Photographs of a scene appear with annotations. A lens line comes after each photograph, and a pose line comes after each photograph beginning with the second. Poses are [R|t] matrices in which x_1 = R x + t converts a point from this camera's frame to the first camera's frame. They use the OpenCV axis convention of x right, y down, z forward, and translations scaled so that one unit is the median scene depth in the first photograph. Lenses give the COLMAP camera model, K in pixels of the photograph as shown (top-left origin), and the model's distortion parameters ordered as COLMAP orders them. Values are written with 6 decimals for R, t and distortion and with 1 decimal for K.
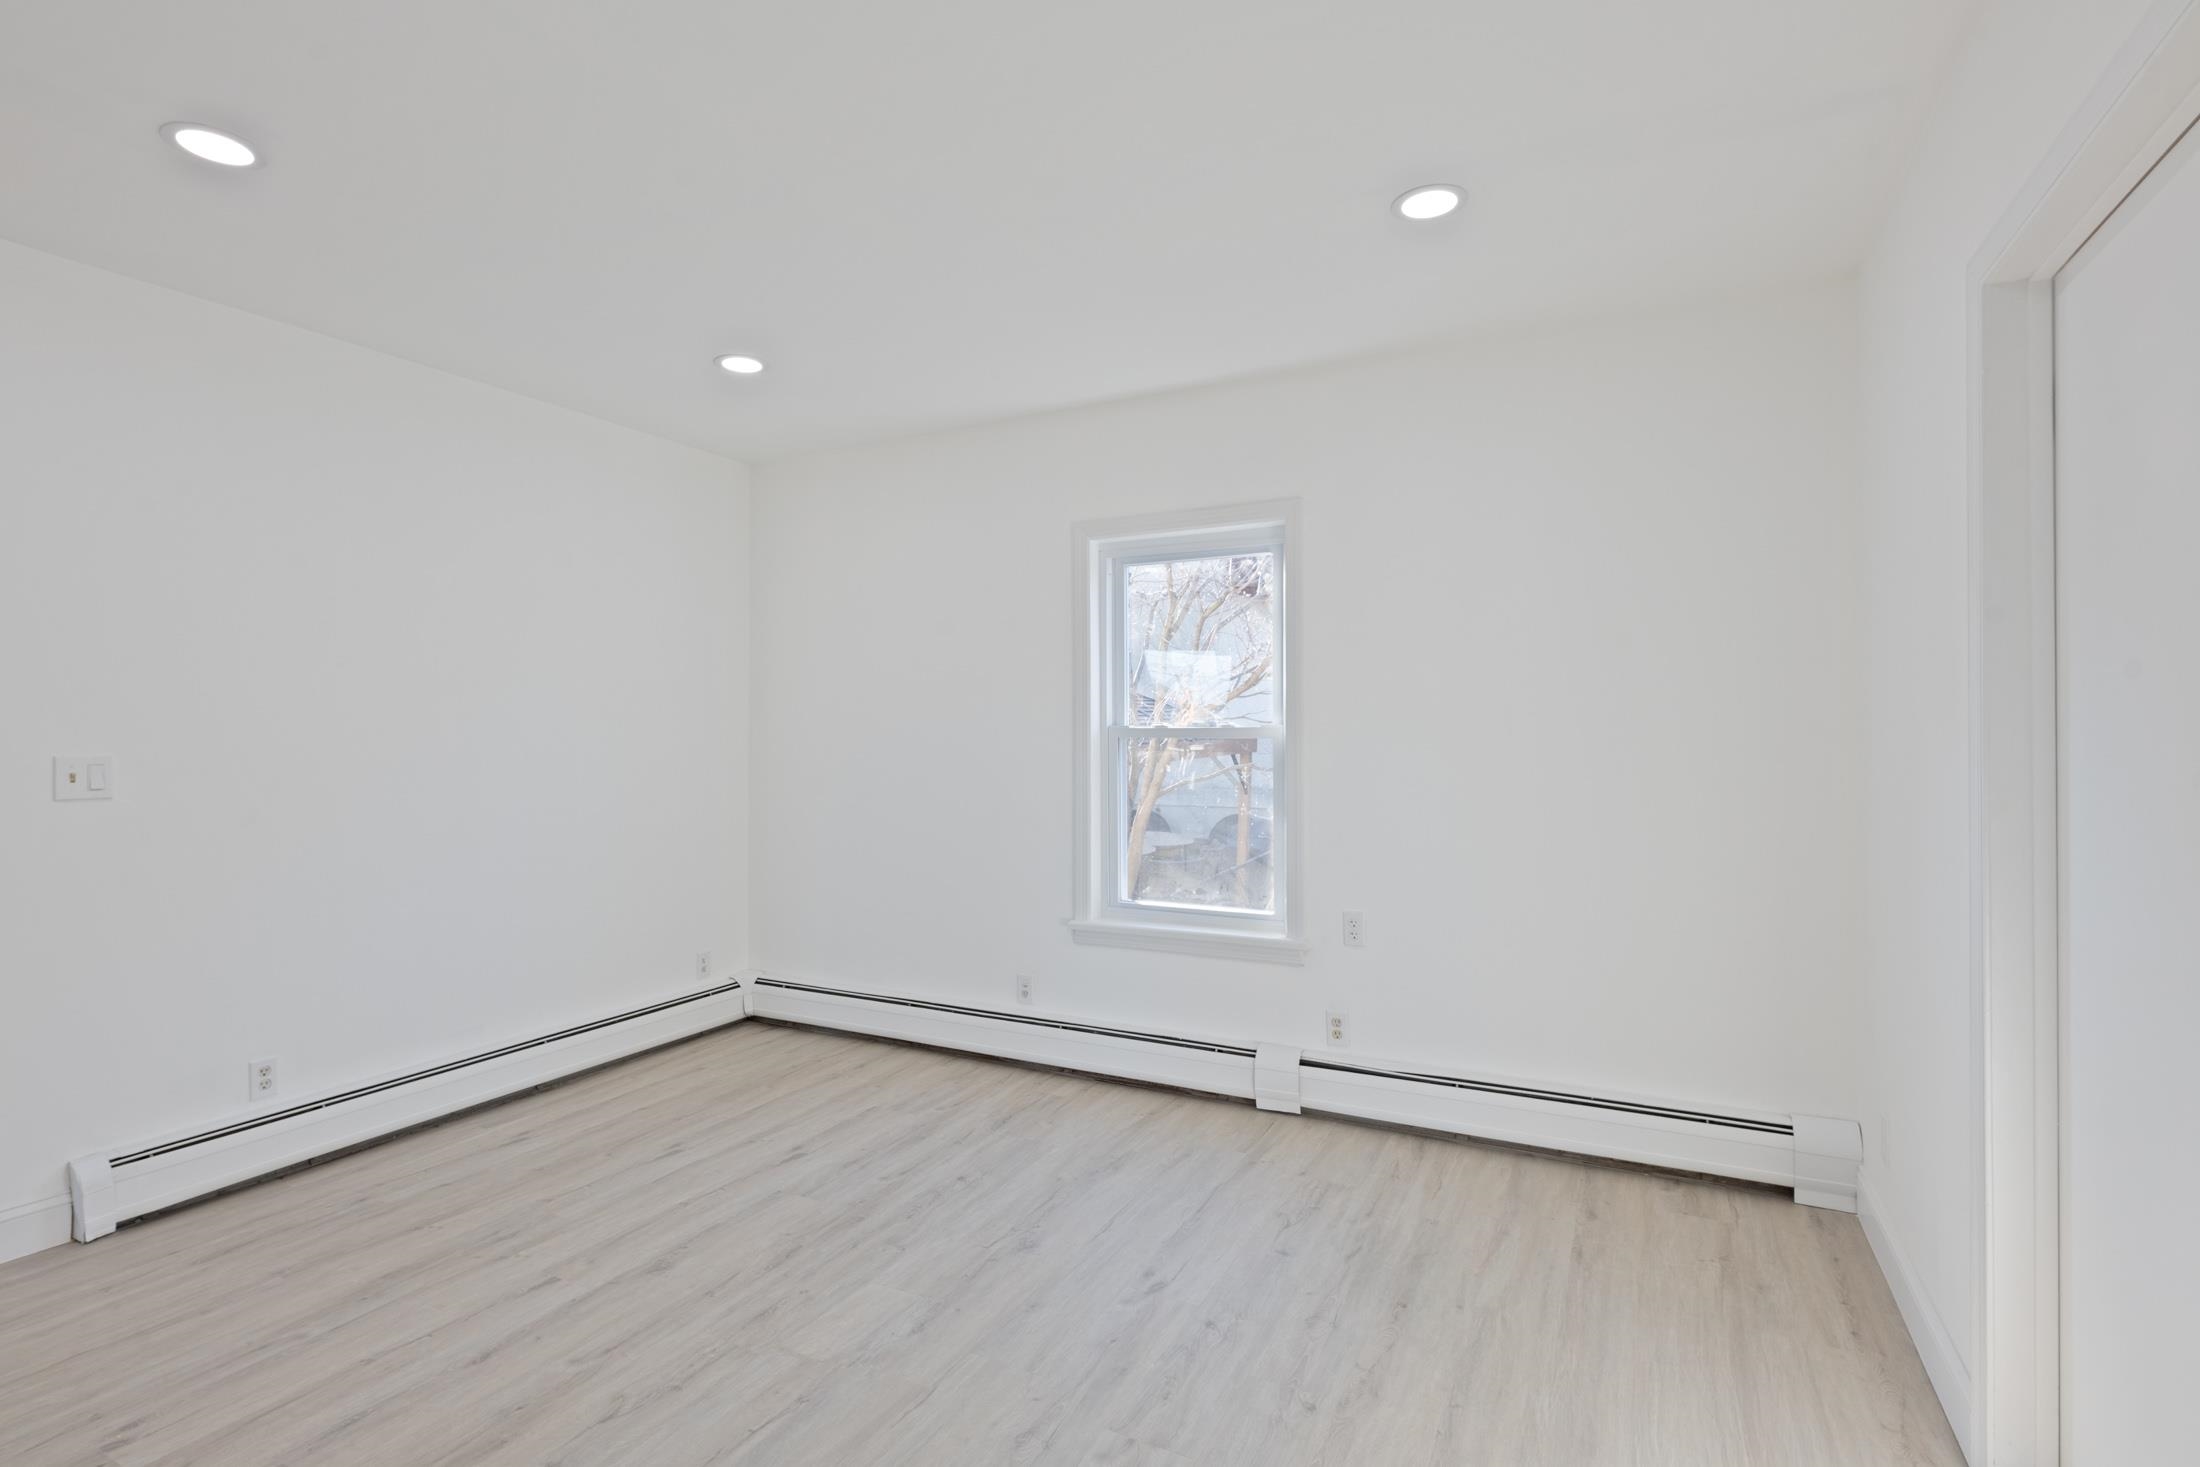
lens RADIAL K [[1039.5, 0, 1076.8], [0, 1039.5, 751.0], [0, 0, 1]] dist [0.001164, 0.001015]
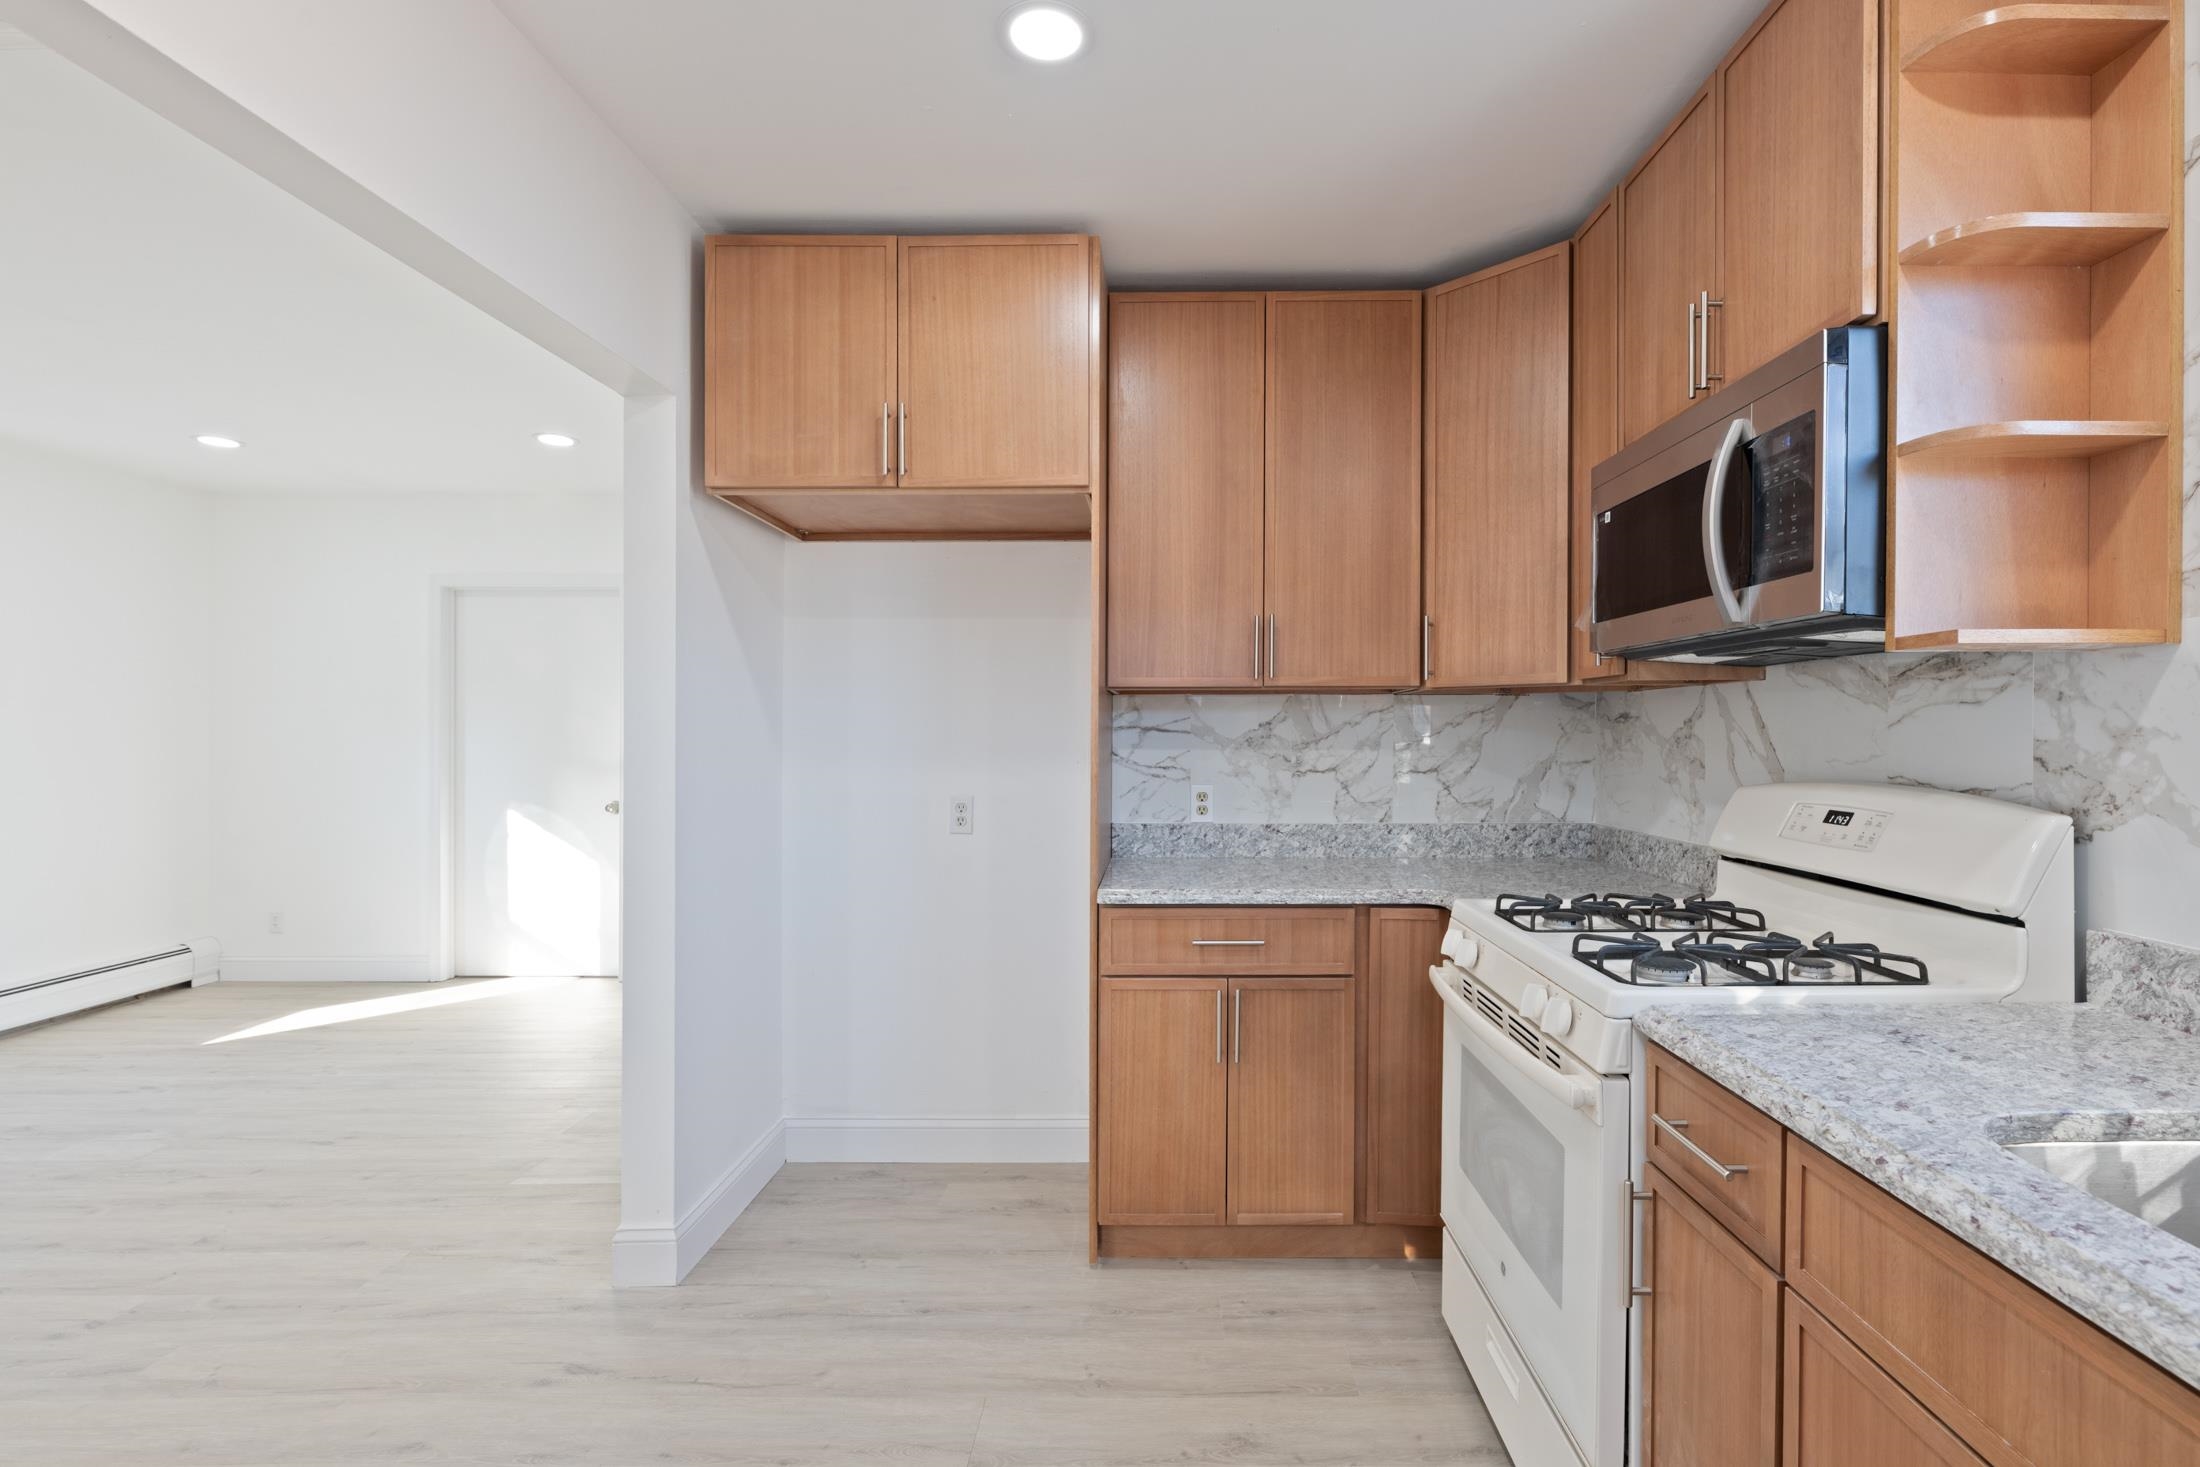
lens RADIAL K [[984.4, 0, 1163.0], [0, 984.4, 728.9], [0, 0, 1]] dist [0.000281, -0.002408]
pose [[-0.475090, 0.005395, 0.879921, -1.515997], [0.023074, 0.999714, 0.006329, 0.000769], [-0.879635, 0.023310, -0.475078, 0.265010]]
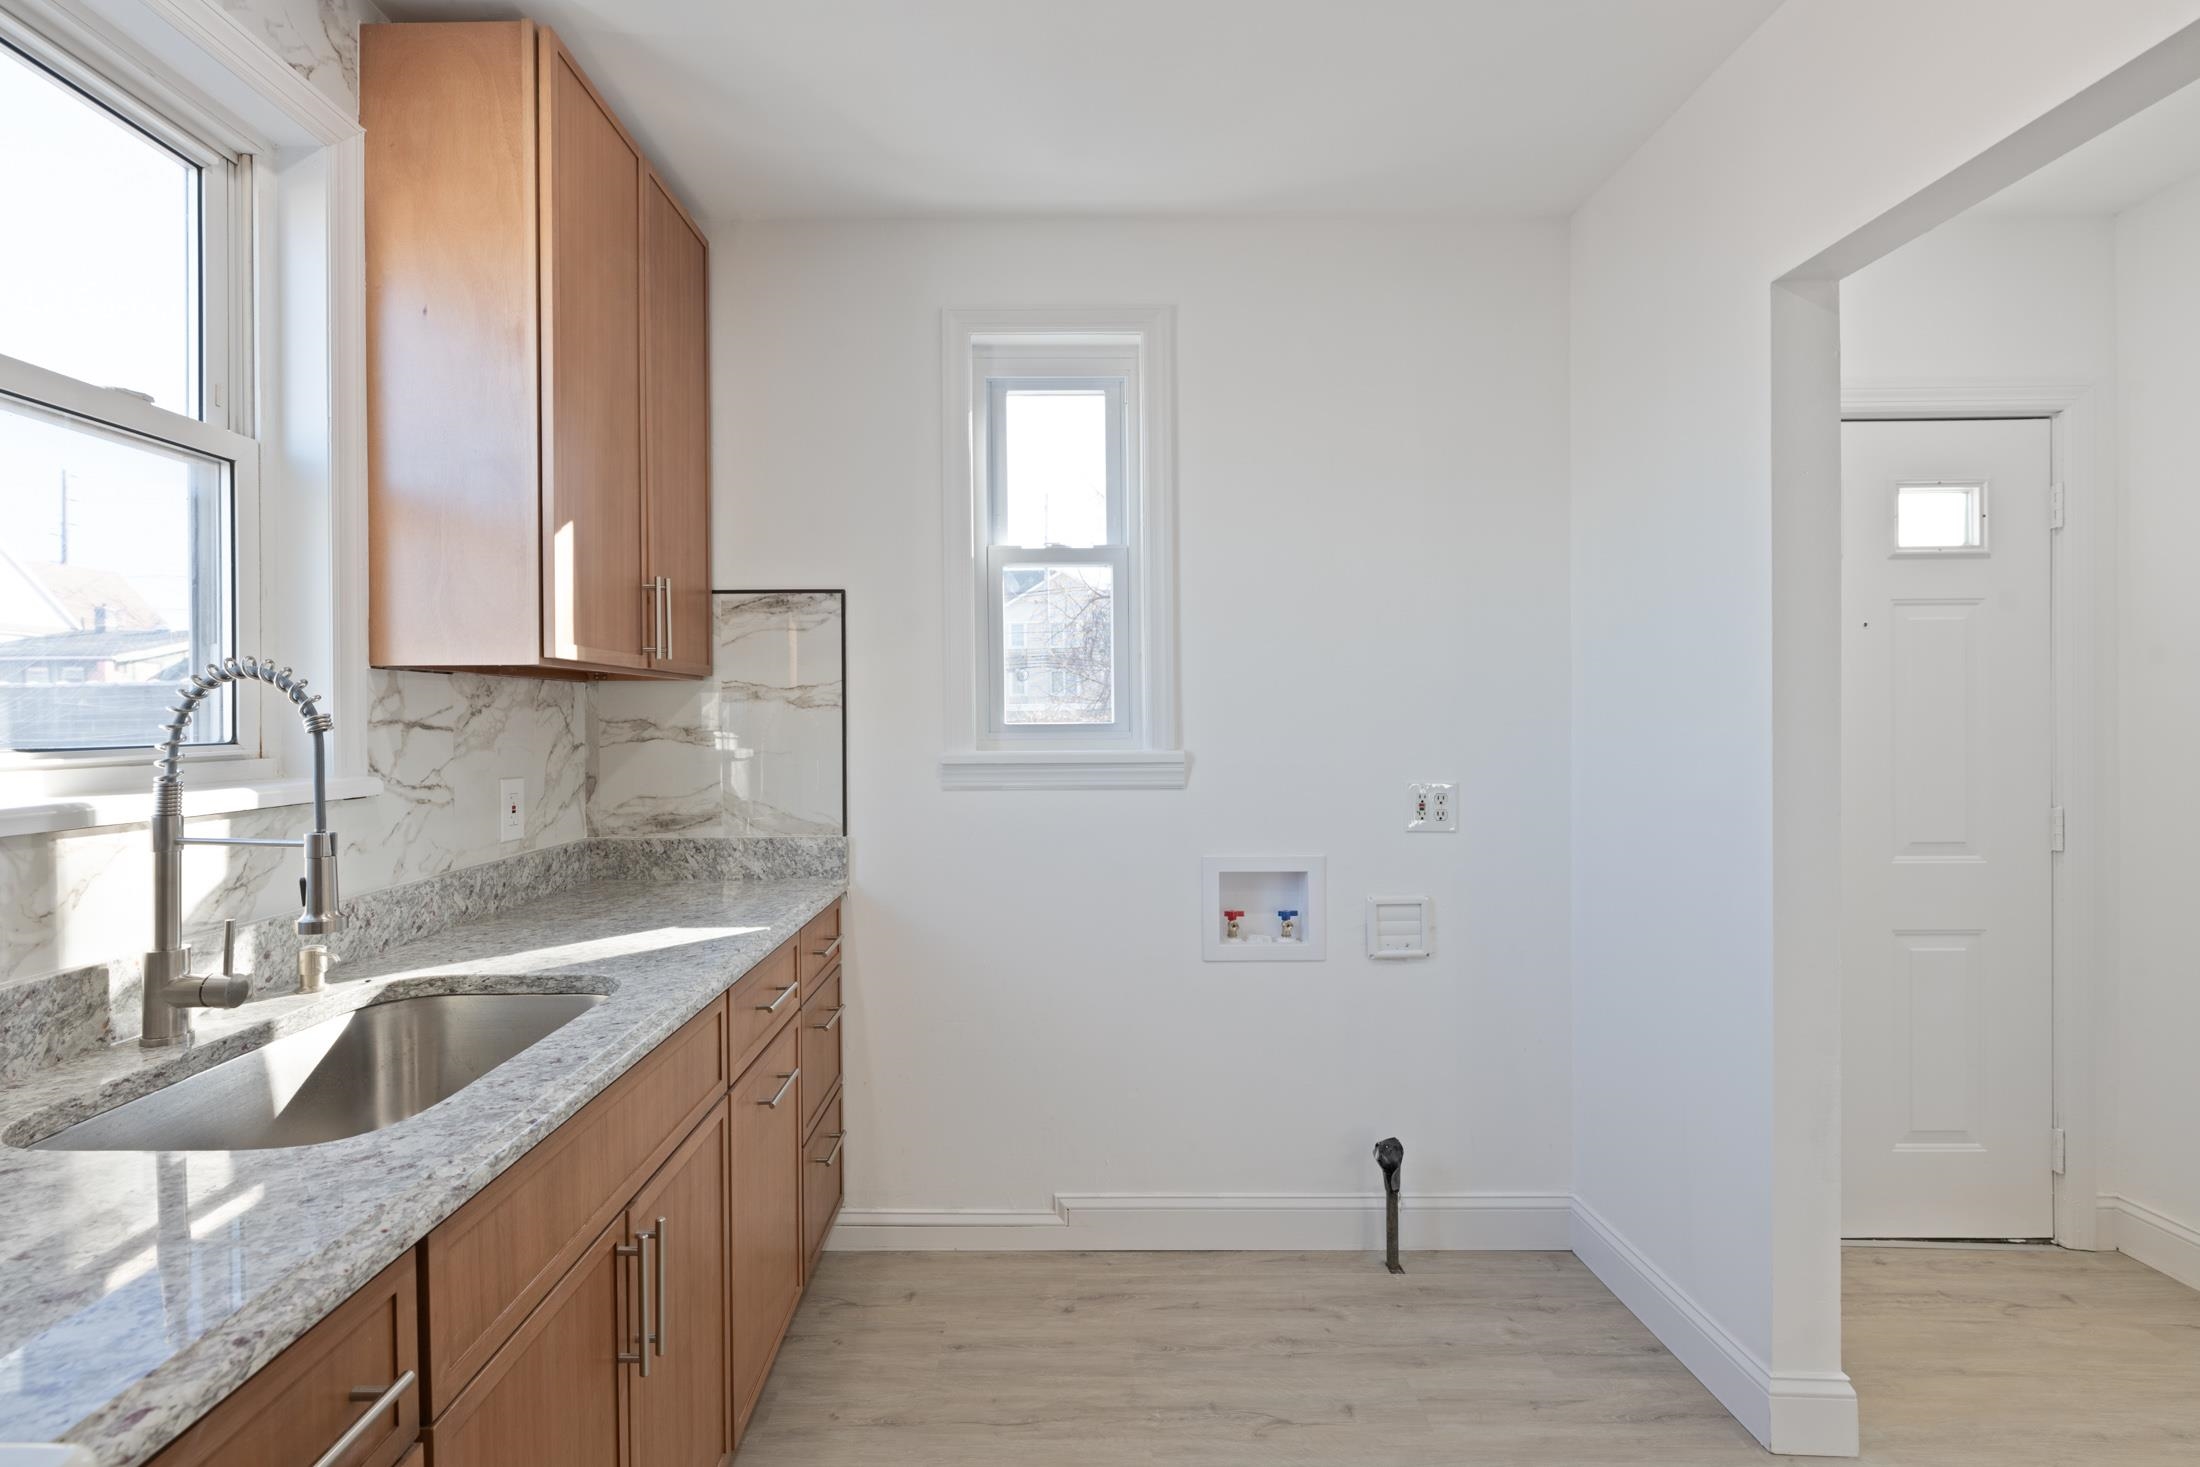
lens RADIAL K [[984.4, 0, 1040.3], [0, 984.4, 728.7], [0, 0, 1]] dist [0.000281, -0.002408]
pose [[0.461082, 0.009349, -0.887308, -1.025532], [-0.013718, 0.999900, 0.003407, 0.003790], [0.887252, 0.010601, 0.461164, -0.044895]]
